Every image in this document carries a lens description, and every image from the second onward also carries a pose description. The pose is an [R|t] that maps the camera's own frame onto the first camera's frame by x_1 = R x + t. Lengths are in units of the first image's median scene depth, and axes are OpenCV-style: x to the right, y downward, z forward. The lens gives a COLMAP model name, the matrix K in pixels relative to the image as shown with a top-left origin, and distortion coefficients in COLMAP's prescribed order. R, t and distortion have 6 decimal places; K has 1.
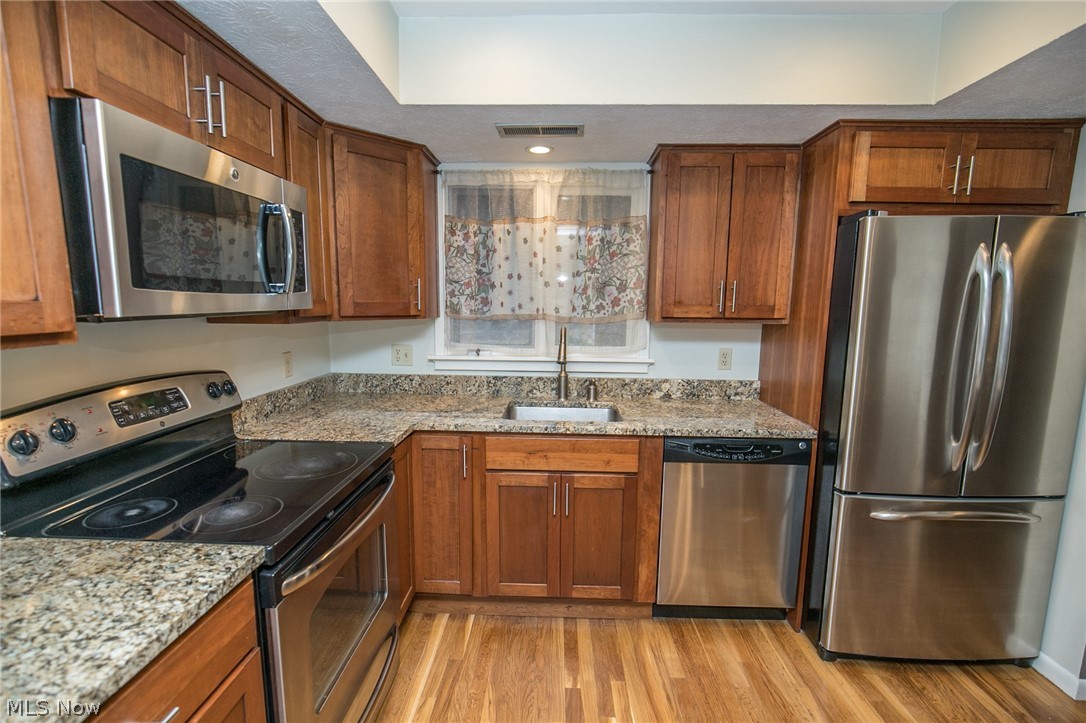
lens RADIAL K [[491.8, 0, 543.6], [0, 491.8, 372.7], [0, 0, 1]] dist [-0.017245, 0.004777]
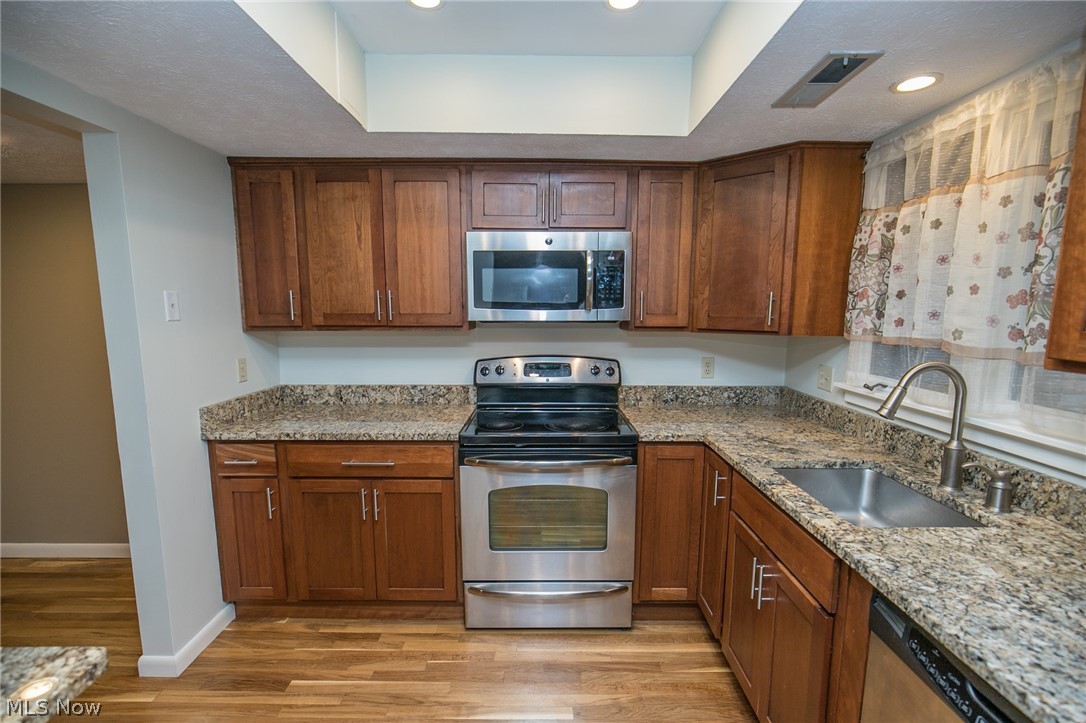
lens RADIAL K [[491.8, 0, 543.6], [0, 491.8, 372.7], [0, 0, 1]] dist [-0.017245, 0.004777]
pose [[0.039119, 0.123737, -0.991544, 0.658408], [-0.149778, 0.981819, 0.116614, -0.085389], [0.987945, 0.143950, 0.056941, 0.543825]]
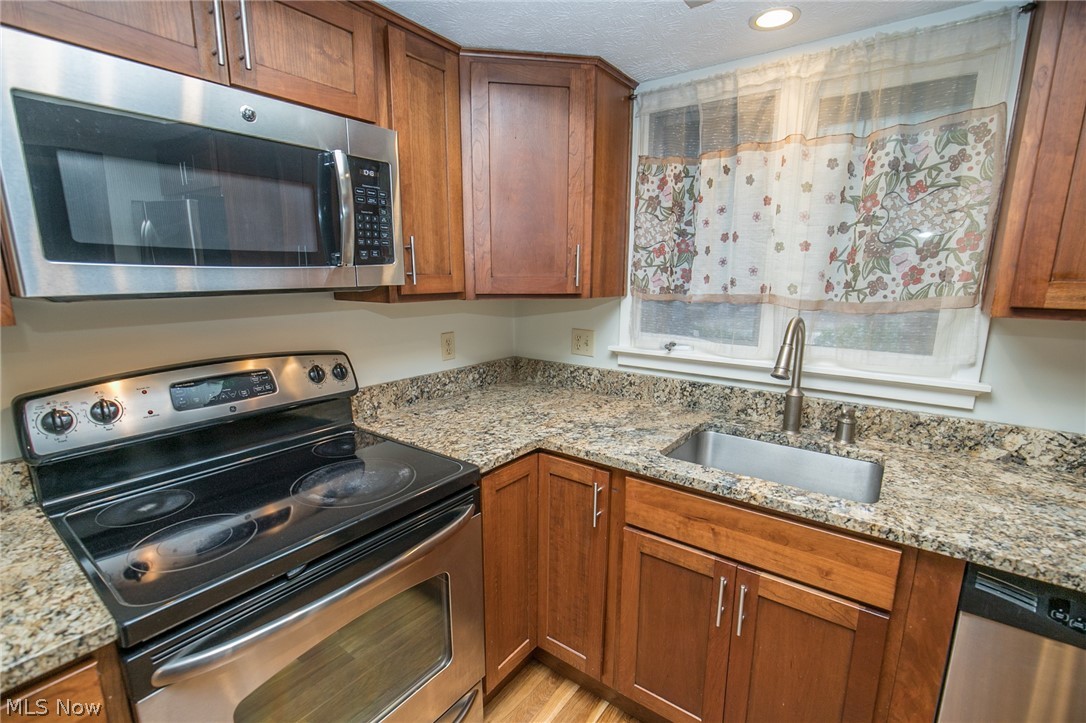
lens RADIAL K [[491.8, 0, 543.6], [0, 491.8, 372.7], [0, 0, 1]] dist [-0.017245, 0.004777]
pose [[0.823056, 0.106186, -0.557946, 0.138435], [-0.077565, 0.994178, 0.074787, -0.049887], [0.562639, -0.018277, 0.826501, 0.349867]]
